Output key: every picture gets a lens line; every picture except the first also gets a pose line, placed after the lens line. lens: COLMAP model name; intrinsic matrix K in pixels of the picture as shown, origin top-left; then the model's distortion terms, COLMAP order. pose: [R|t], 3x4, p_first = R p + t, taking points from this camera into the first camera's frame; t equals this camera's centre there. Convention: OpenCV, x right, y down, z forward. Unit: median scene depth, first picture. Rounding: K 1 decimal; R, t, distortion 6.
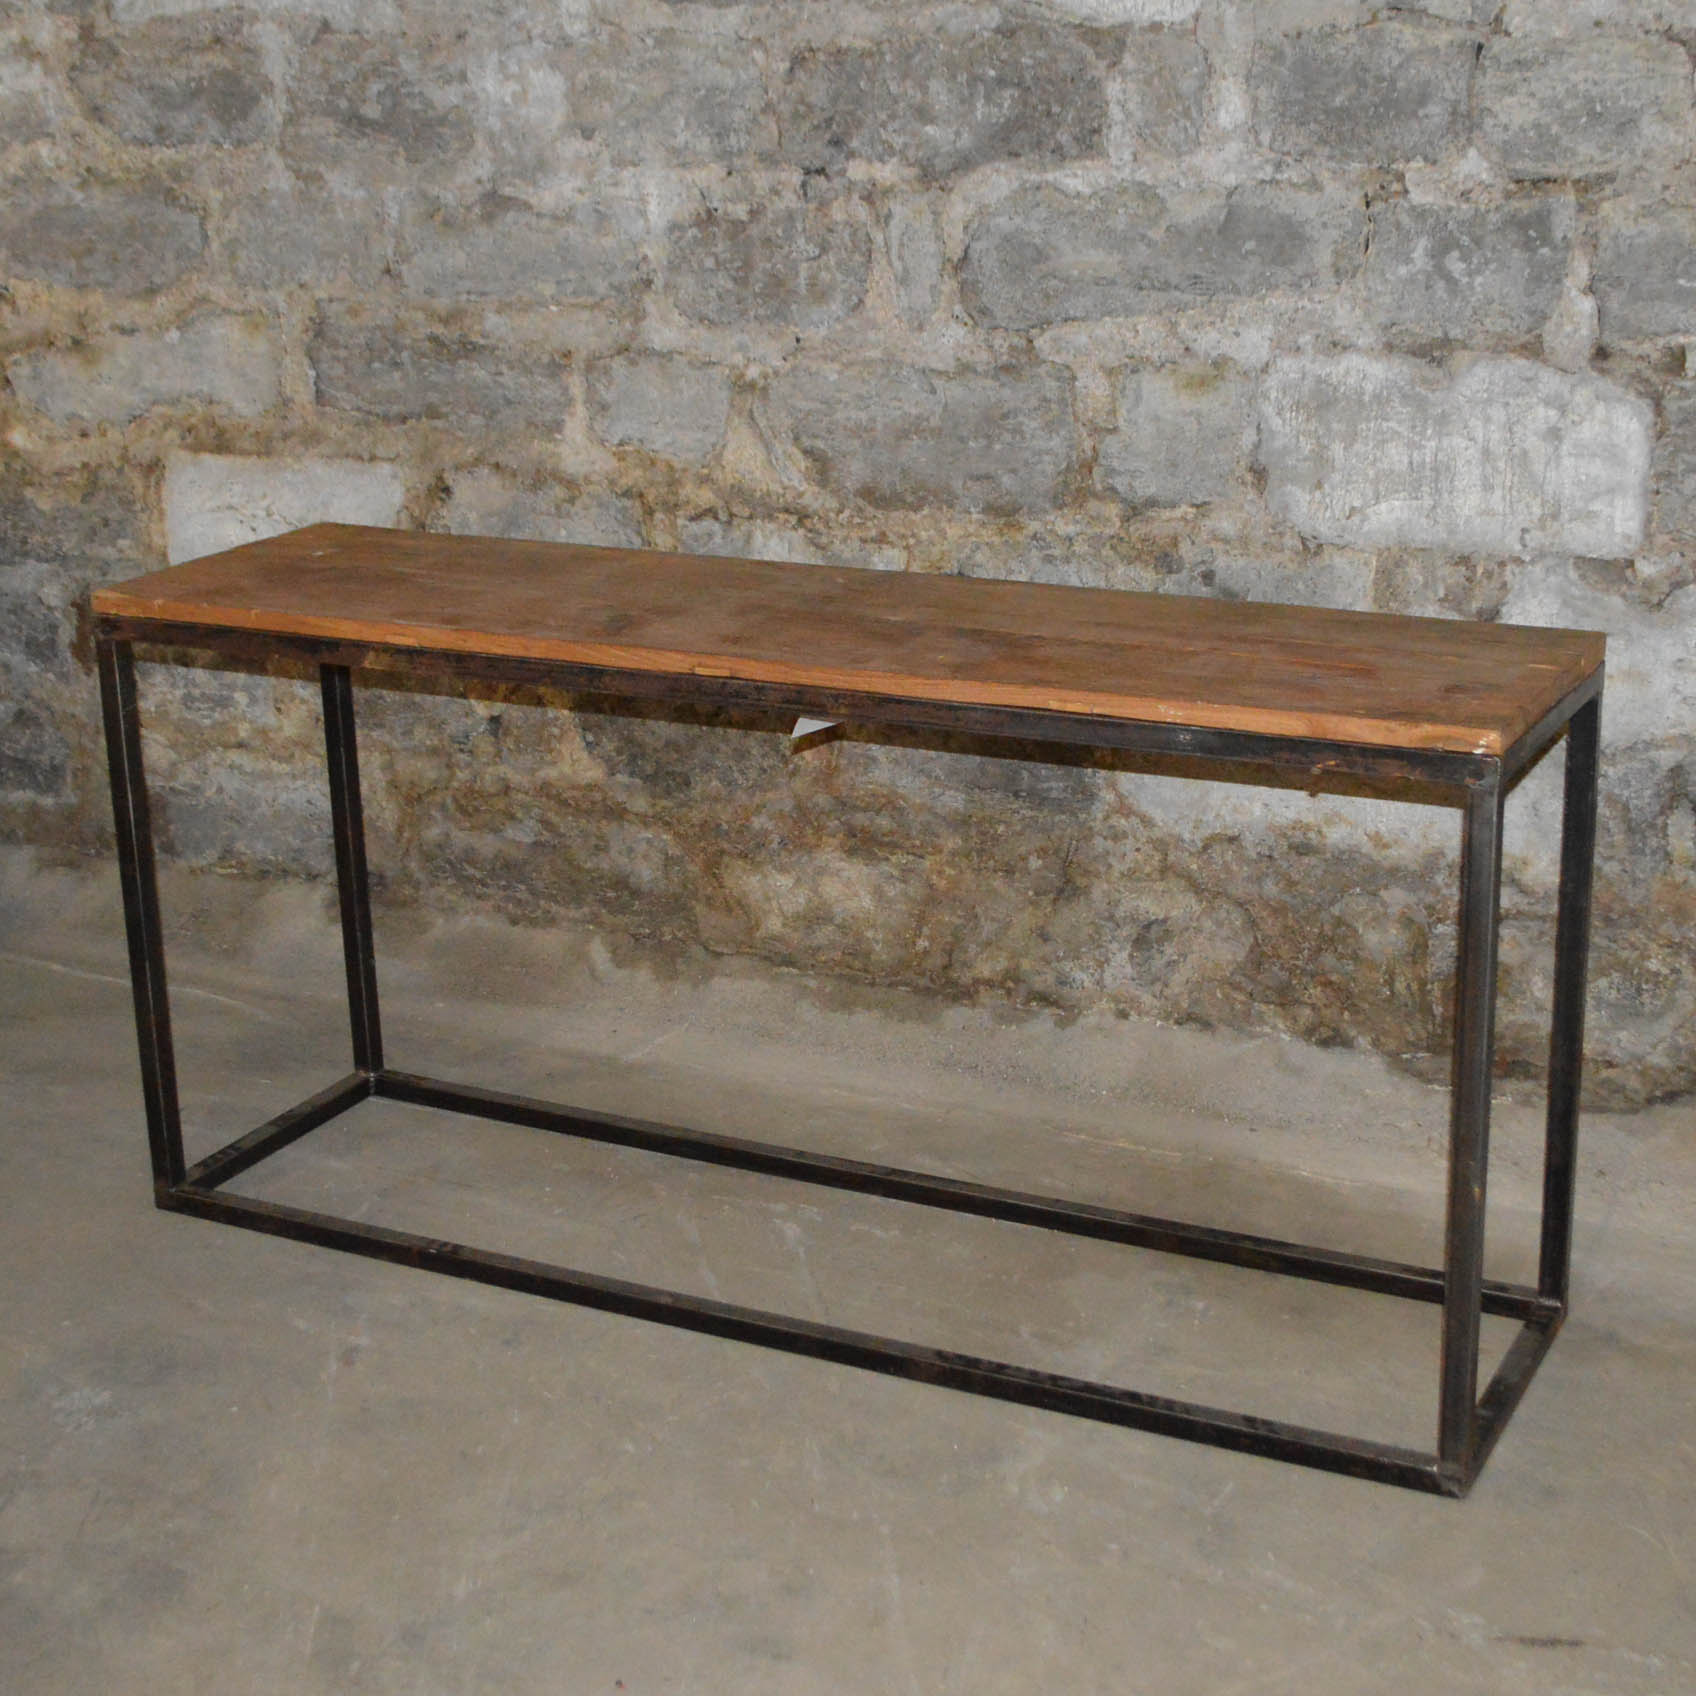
lens RADIAL K [[2695.3, 0, 932.7], [0, 2695.3, 750.7], [0, 0, 1]] dist [-0.066429, -0.024725]
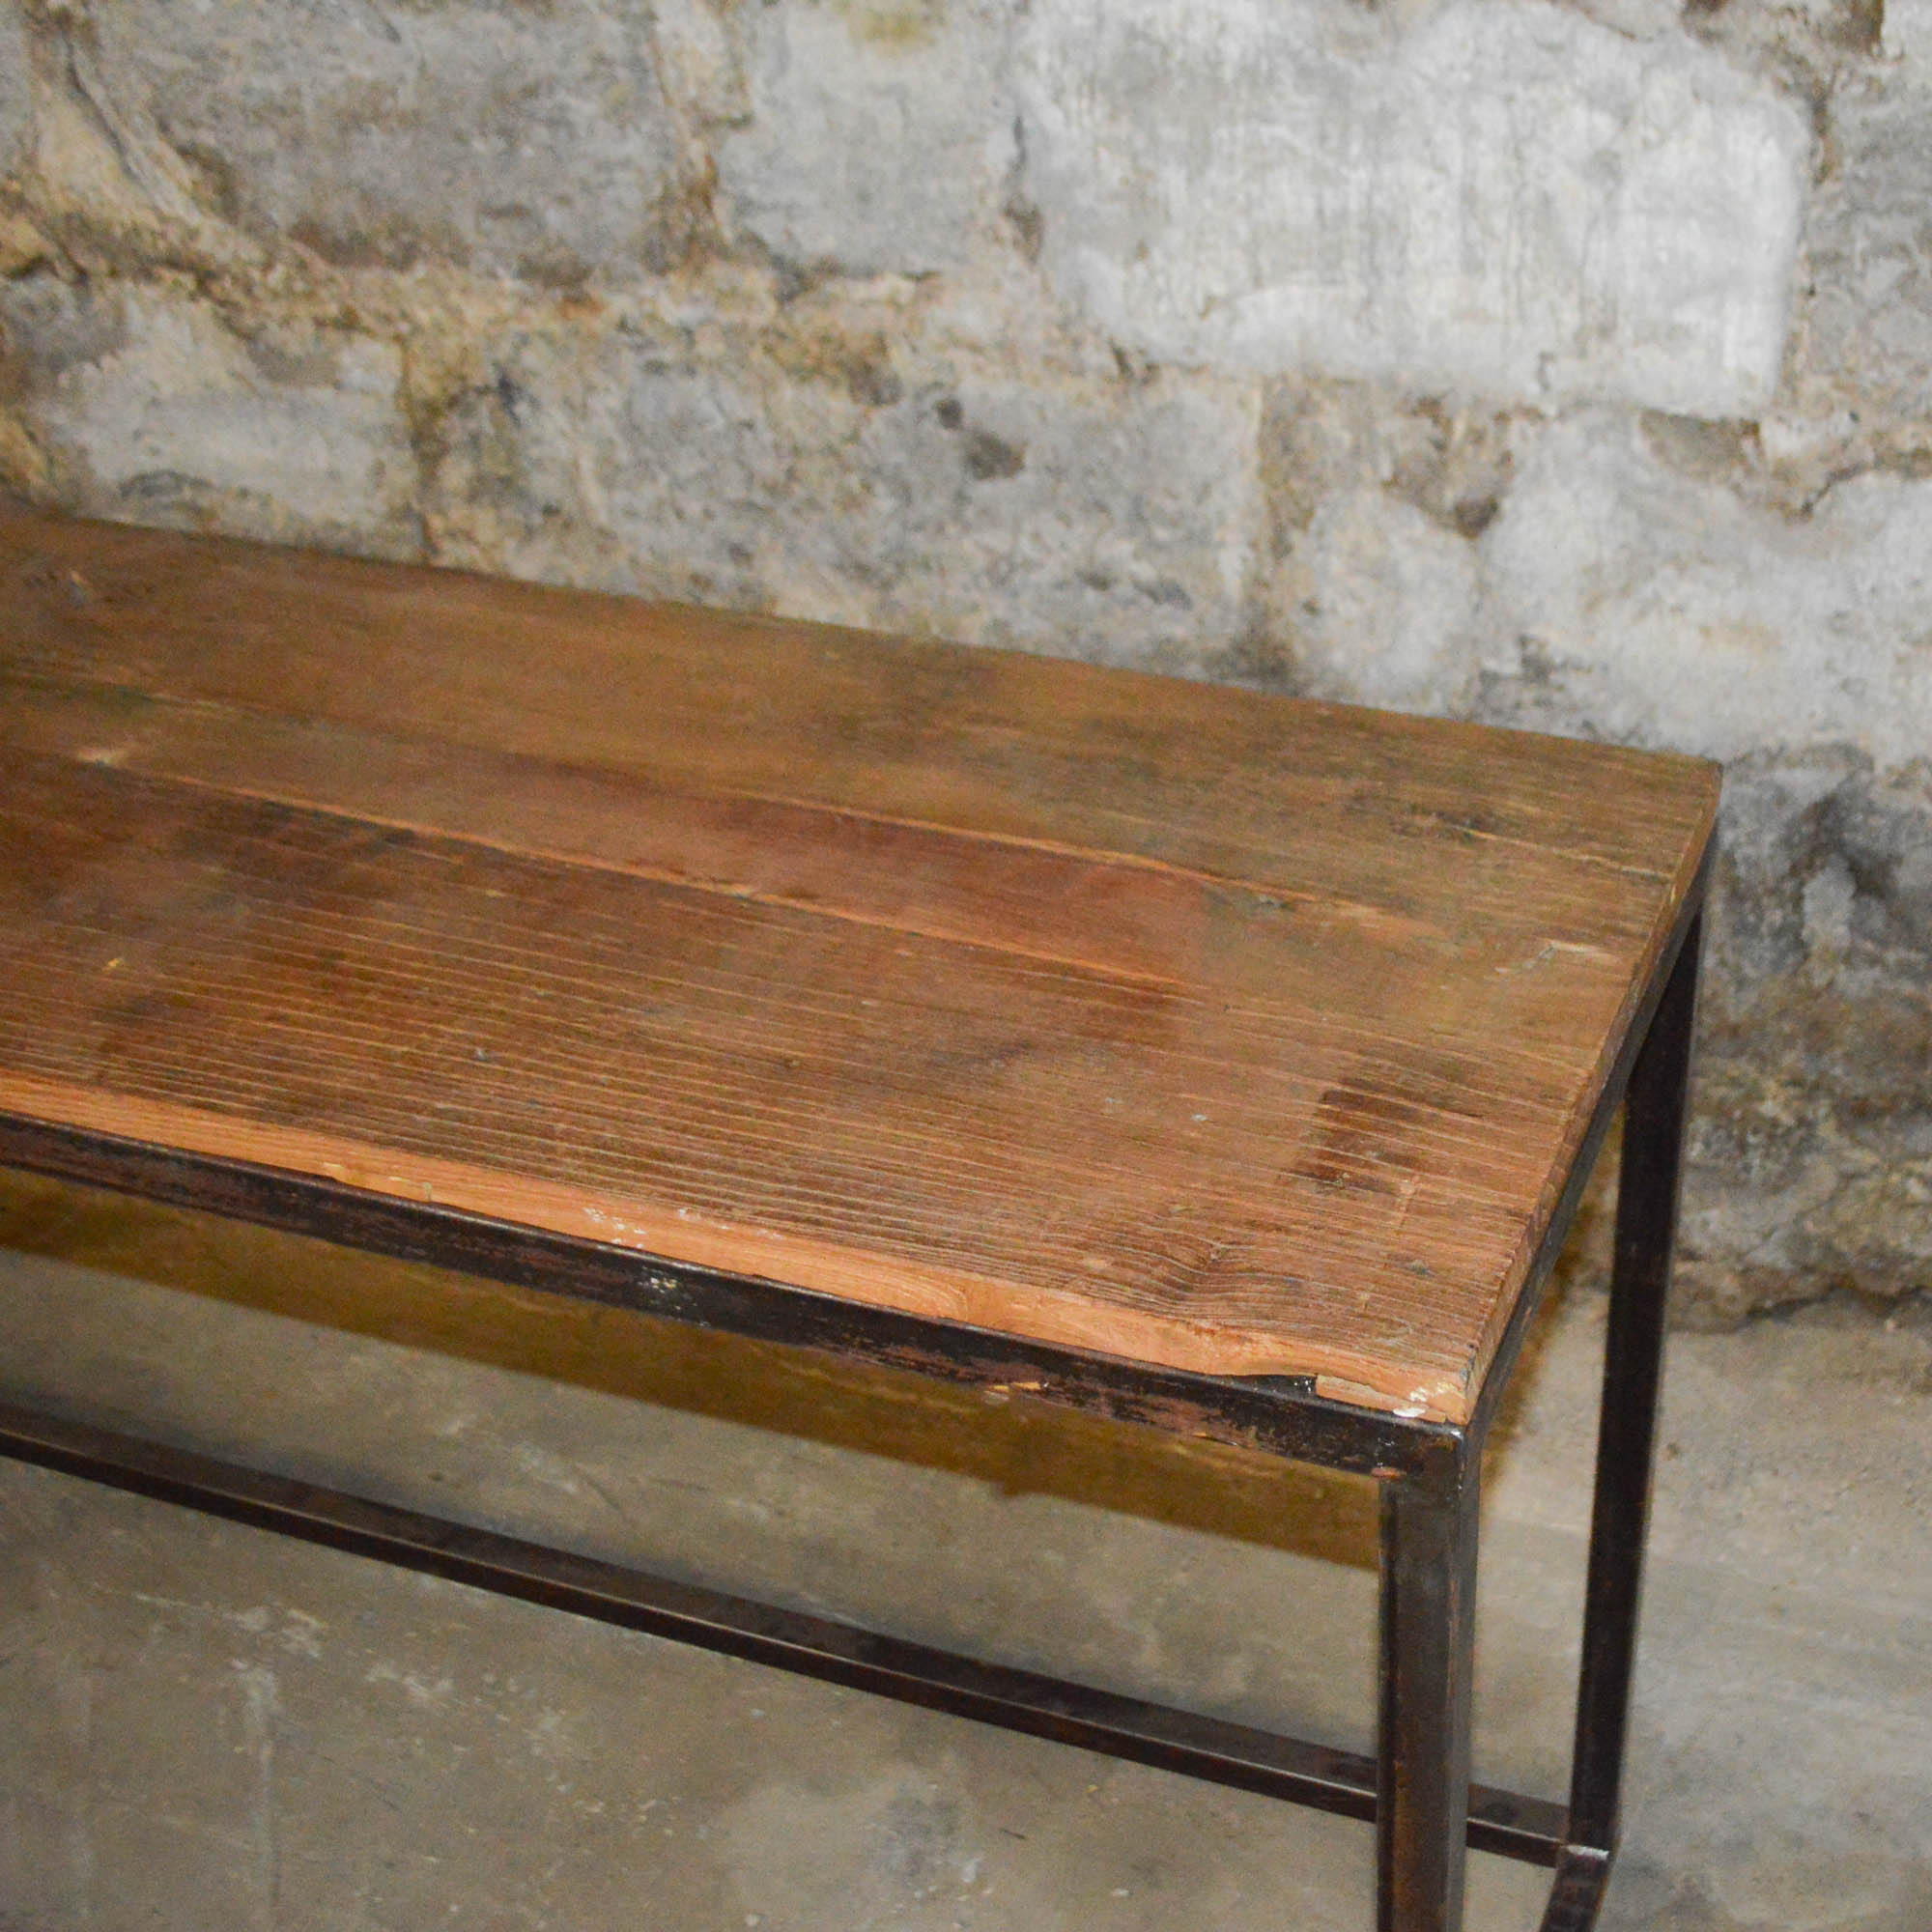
lens RADIAL K [[2599.1, 0, 1390.7], [0, 2599.1, 1014.7], [0, 0, 1]] dist [-0.077277, 0.014554]
pose [[0.987874, -0.068171, 0.139488, 0.112701], [0.017977, 0.942626, 0.333367, -0.123927], [-0.154211, -0.326817, 0.932421, 0.499248]]
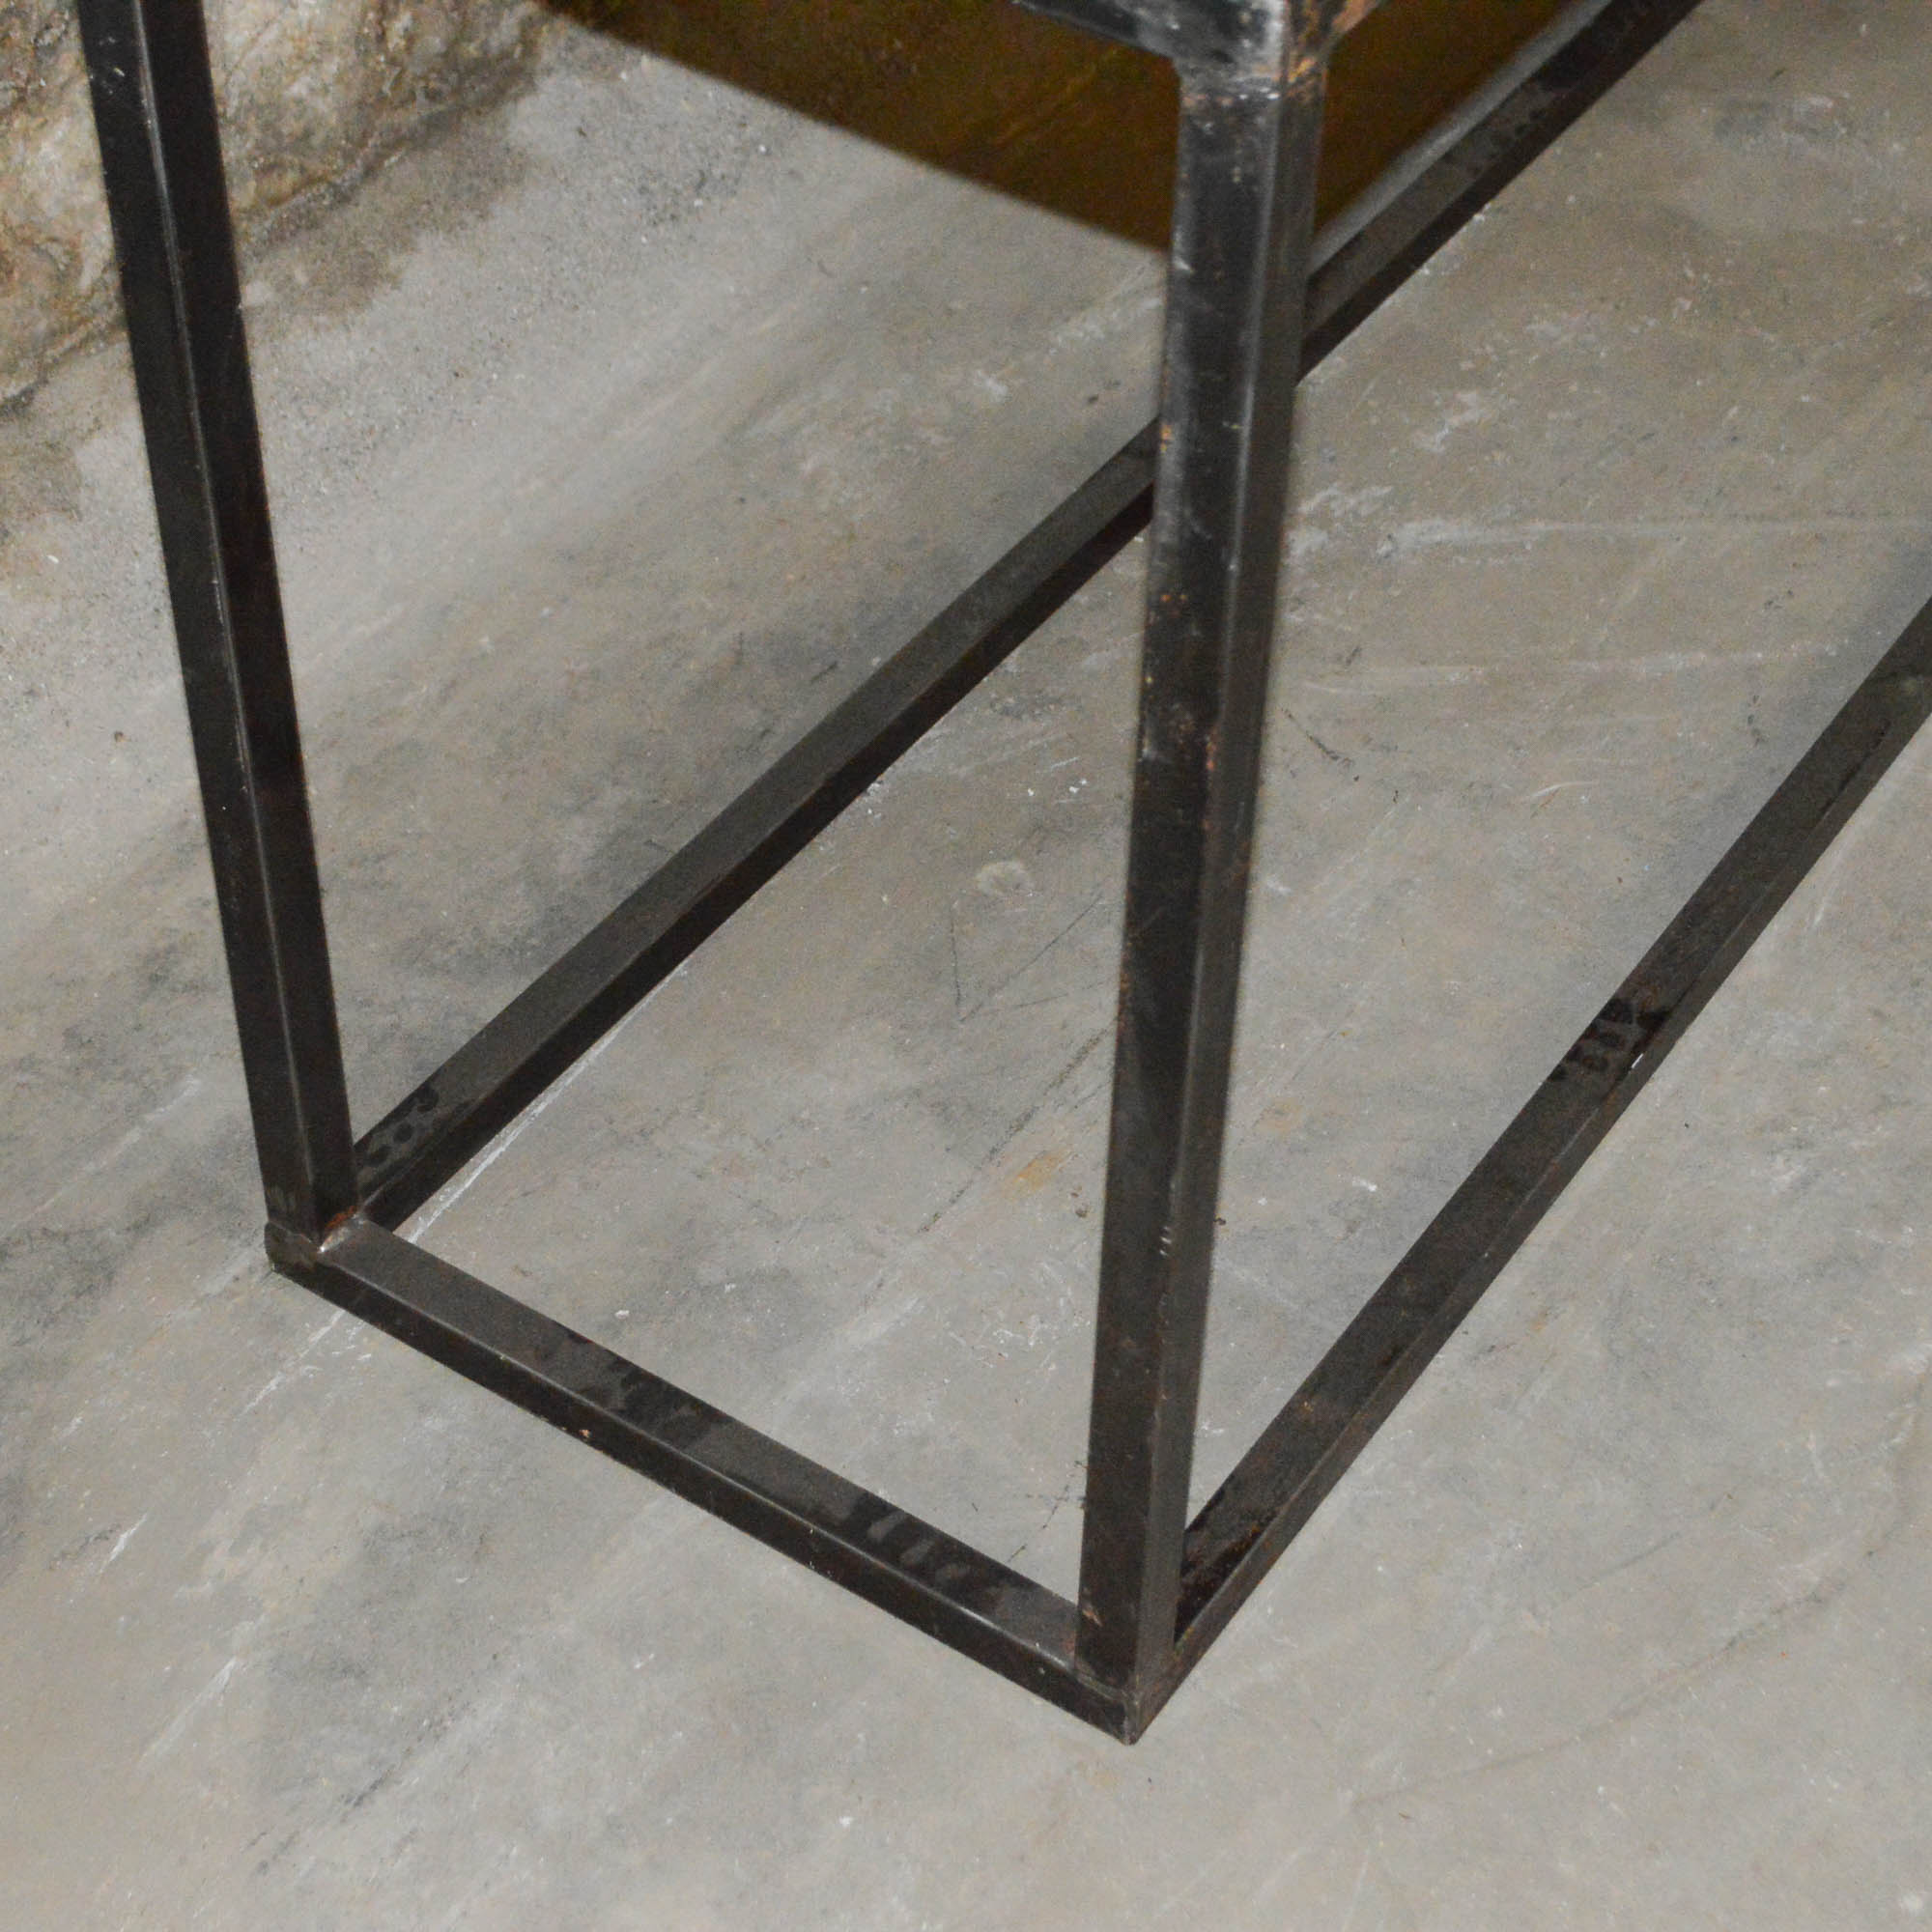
lens RADIAL K [[3917.1, 0, 962.5], [0, 3917.1, 1069.2], [0, 0, 1]] dist [-0.018752, -0.134546]
pose [[0.144132, -0.684161, 0.714947, -0.563294], [0.248993, 0.724320, 0.642934, -0.182614], [-0.957720, 0.085349, 0.274749, 0.880164]]
